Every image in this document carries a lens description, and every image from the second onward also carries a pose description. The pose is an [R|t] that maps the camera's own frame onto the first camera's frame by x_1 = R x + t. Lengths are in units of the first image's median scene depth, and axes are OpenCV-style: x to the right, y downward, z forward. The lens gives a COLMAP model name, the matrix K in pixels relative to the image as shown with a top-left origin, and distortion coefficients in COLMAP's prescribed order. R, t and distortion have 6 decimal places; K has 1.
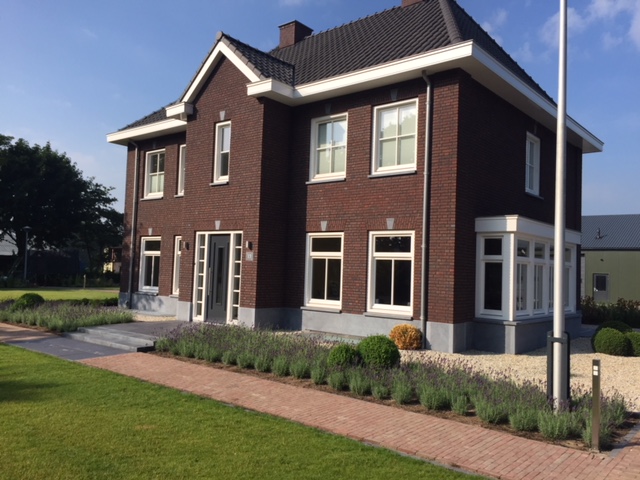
lens RADIAL K [[542.5, 0, 323.1], [0, 542.5, 242.1], [0, 0, 1]] dist [0.067951, -0.076023]
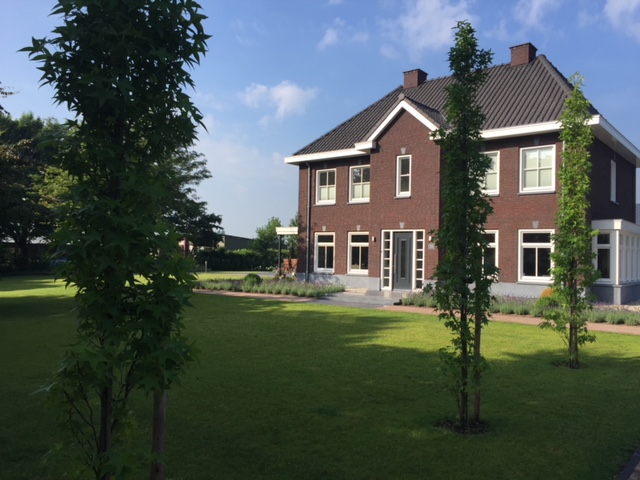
lens RADIAL K [[542.5, 0, 323.1], [0, 542.5, 242.1], [0, 0, 1]] dist [0.067951, -0.076023]
pose [[0.999712, -0.012219, 0.020665, -0.435942], [0.011679, 0.999592, 0.026075, -0.026721], [-0.020975, -0.025826, 0.999446, -0.470814]]
